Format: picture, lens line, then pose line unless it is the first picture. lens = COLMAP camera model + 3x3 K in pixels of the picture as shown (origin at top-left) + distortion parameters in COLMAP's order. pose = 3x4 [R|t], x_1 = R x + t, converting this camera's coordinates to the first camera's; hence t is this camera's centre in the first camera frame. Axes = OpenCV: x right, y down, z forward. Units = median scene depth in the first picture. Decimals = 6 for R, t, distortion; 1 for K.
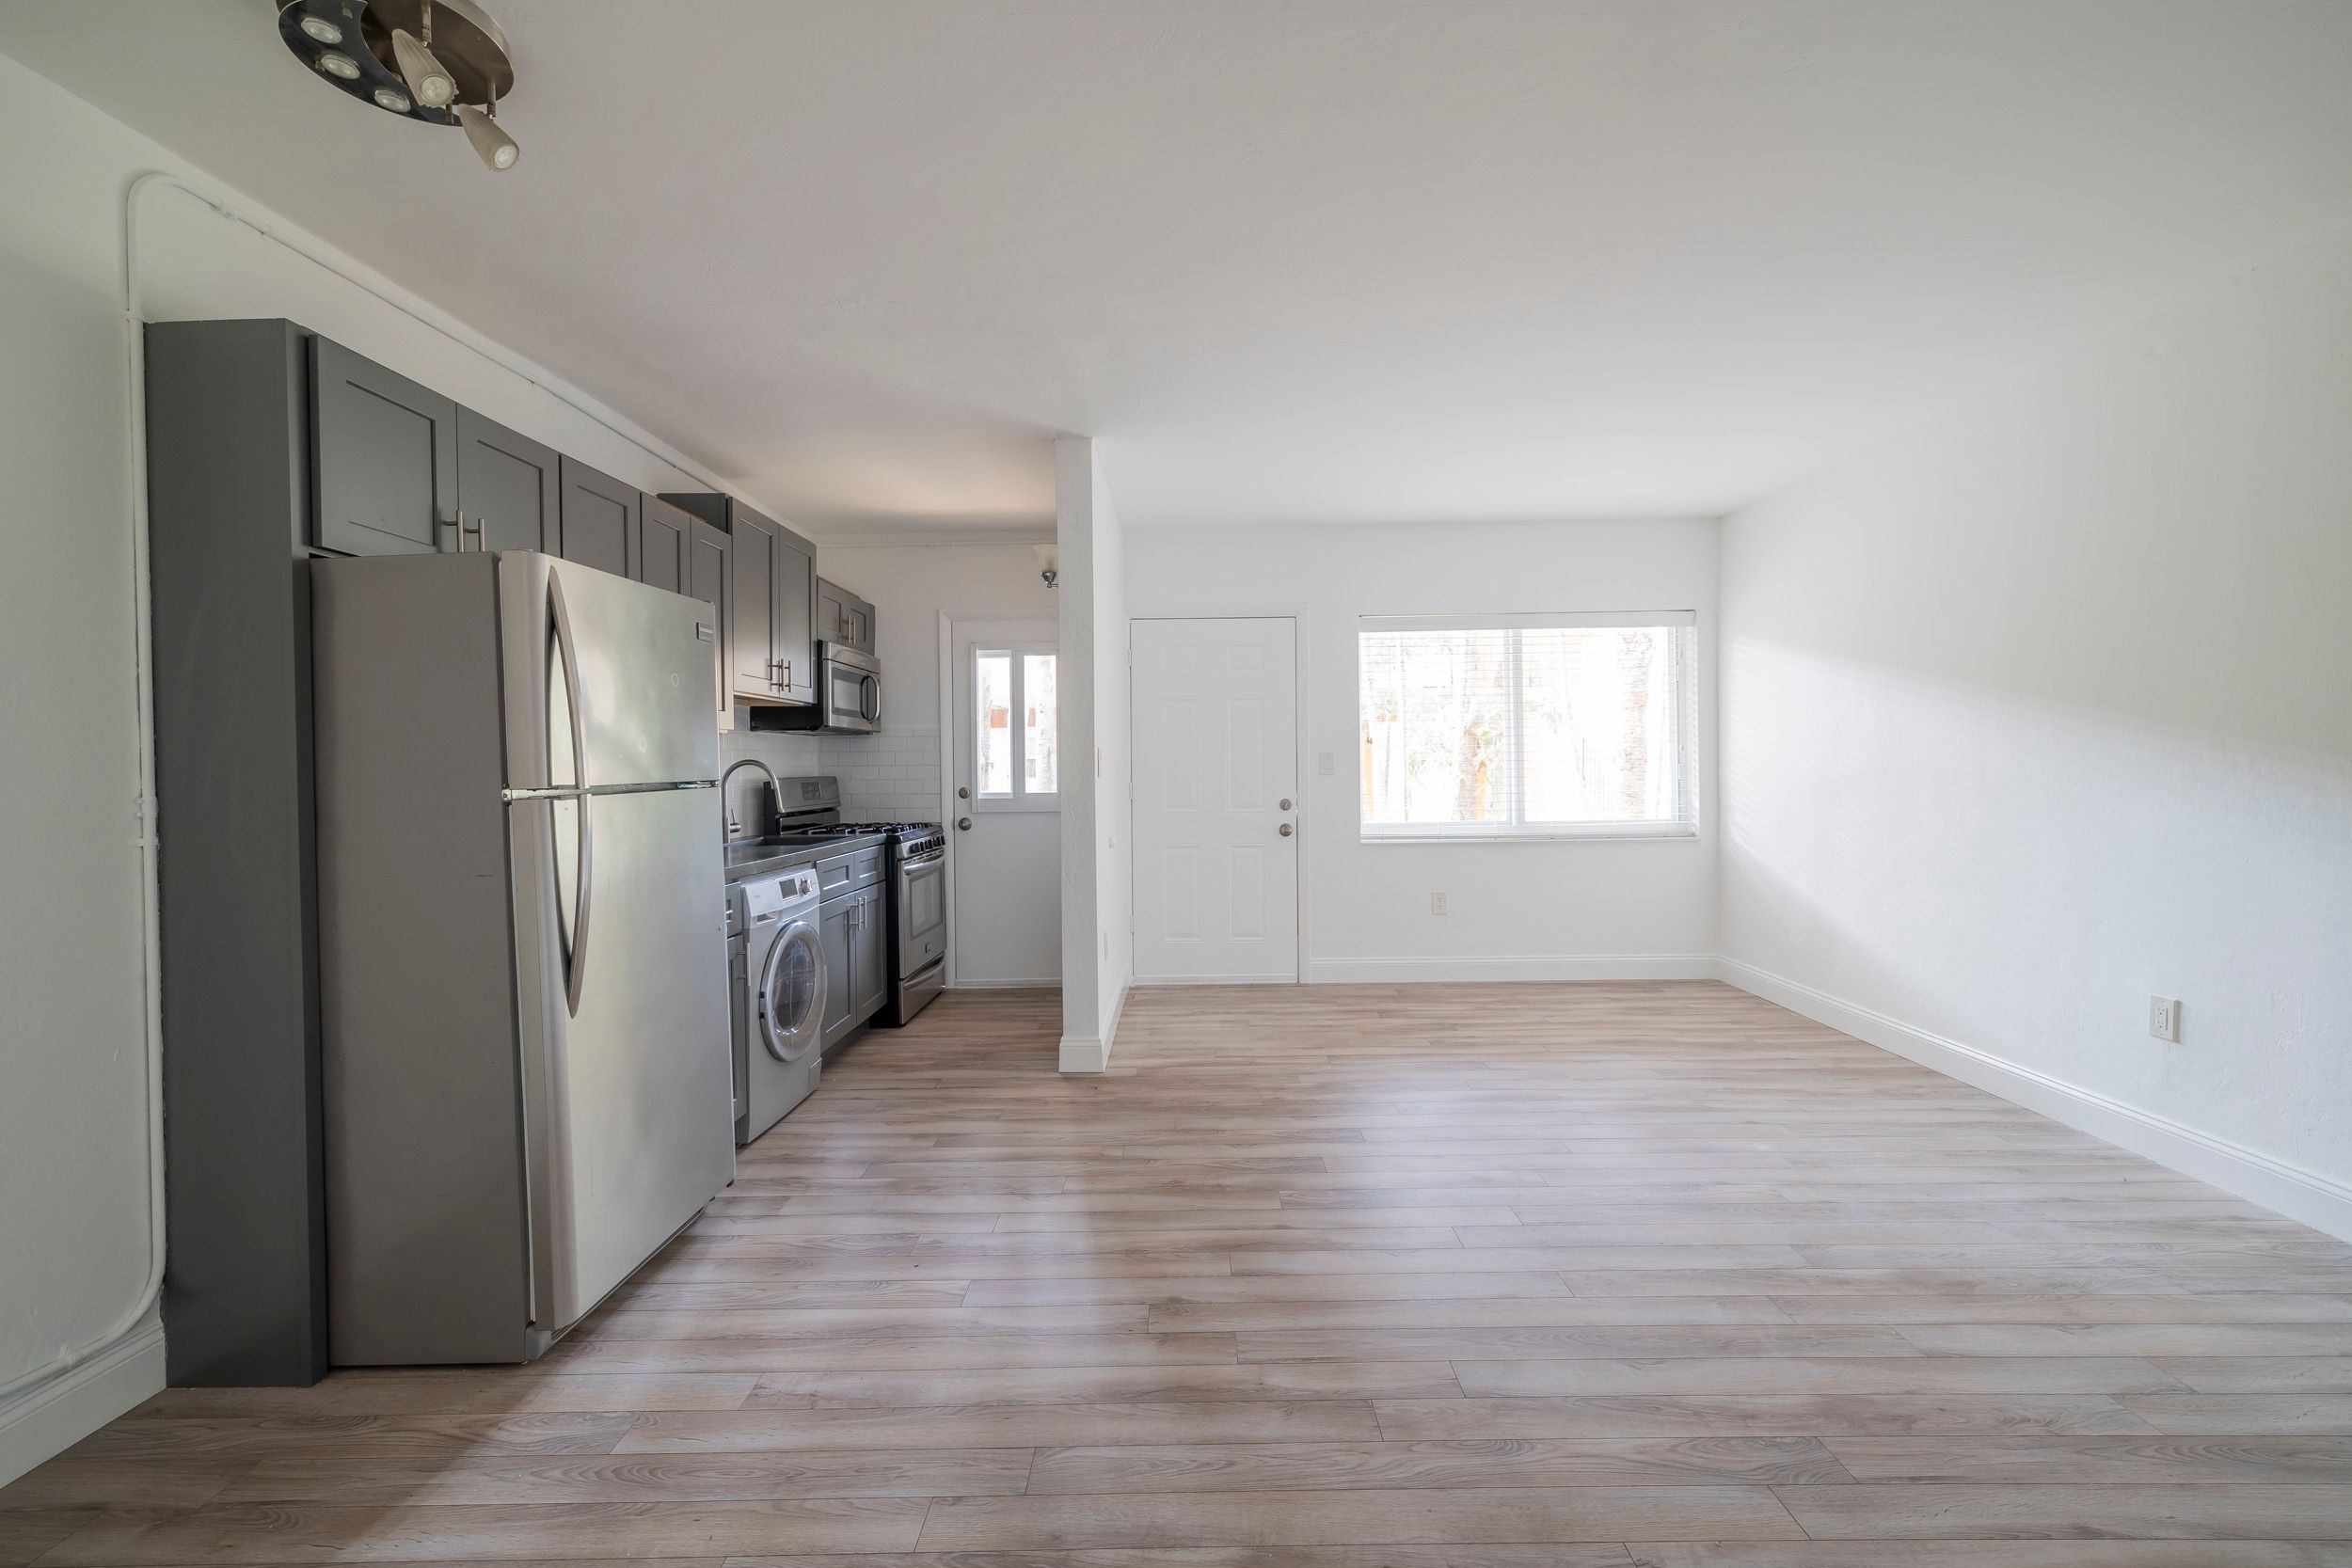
lens RADIAL K [[985.8, 0, 1174.5], [0, 985.8, 771.8], [0, 0, 1]] dist [0.001402, 0.000104]
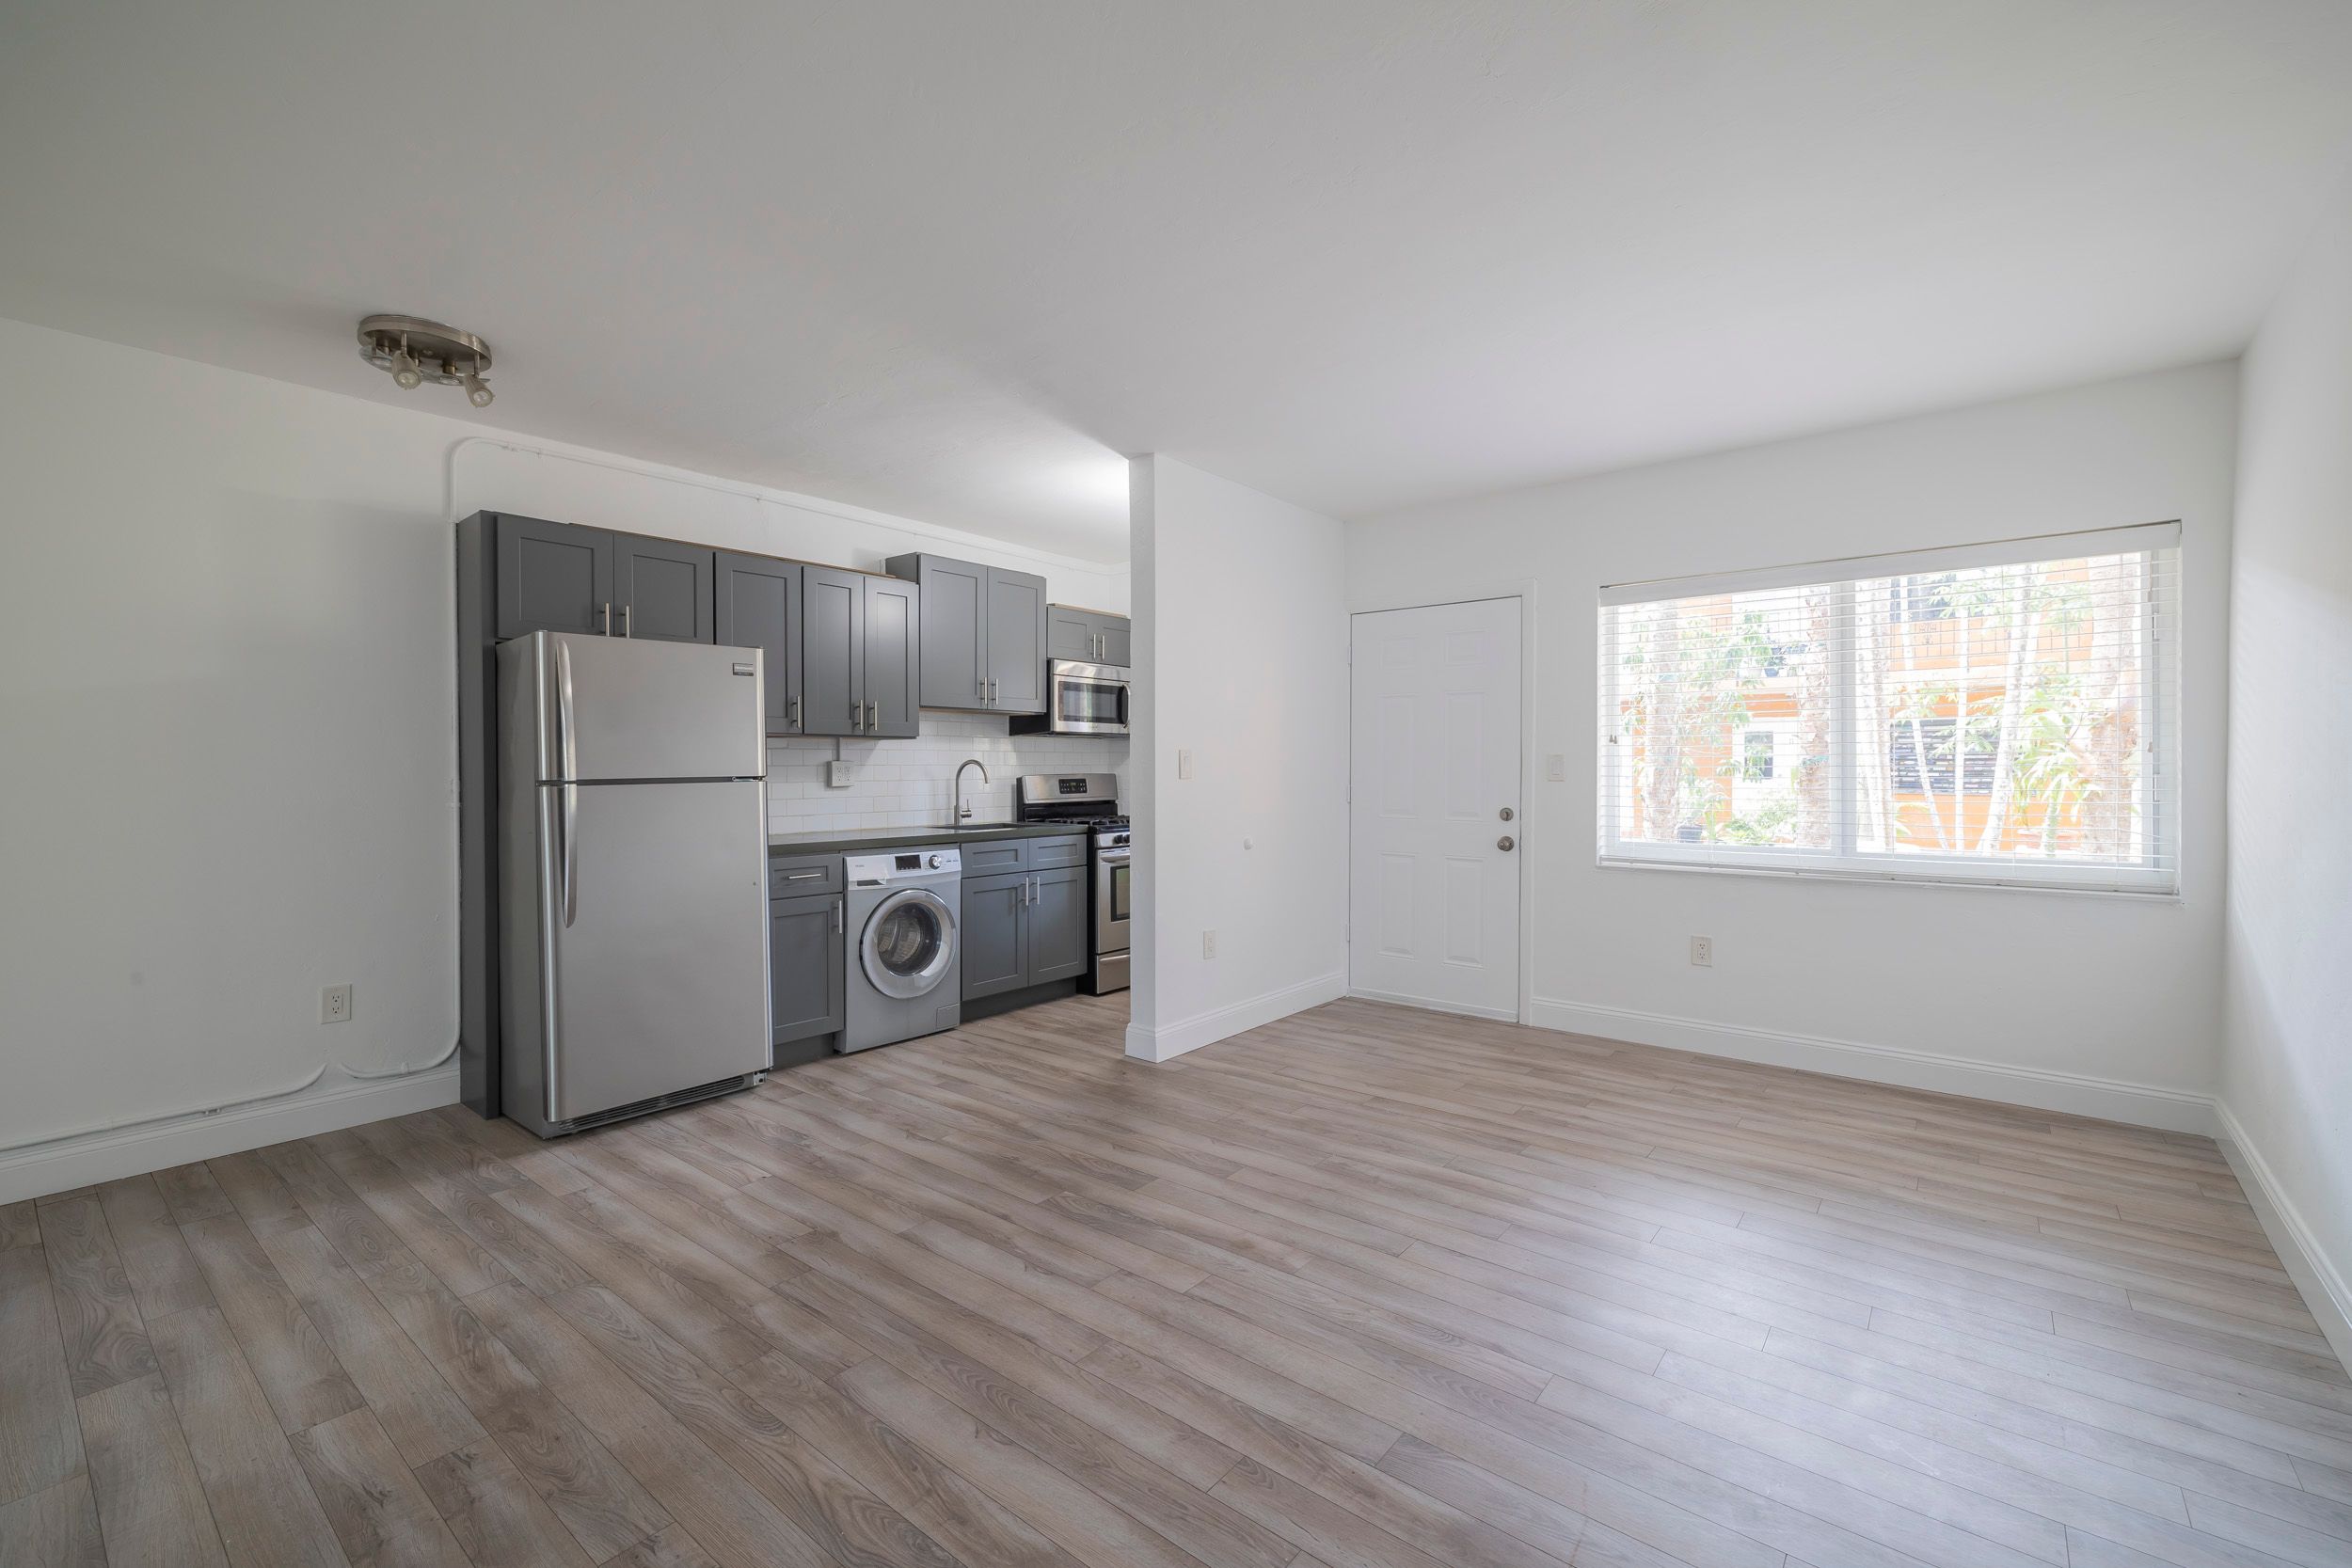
lens RADIAL K [[985.8, 0, 1174.5], [0, 985.8, 771.8], [0, 0, 1]] dist [0.001402, 0.000104]
pose [[0.782796, 0.013553, -0.622131, 0.556827], [-0.011284, 0.999908, 0.007584, -0.009668], [0.622177, 0.001084, 0.782876, 0.188366]]
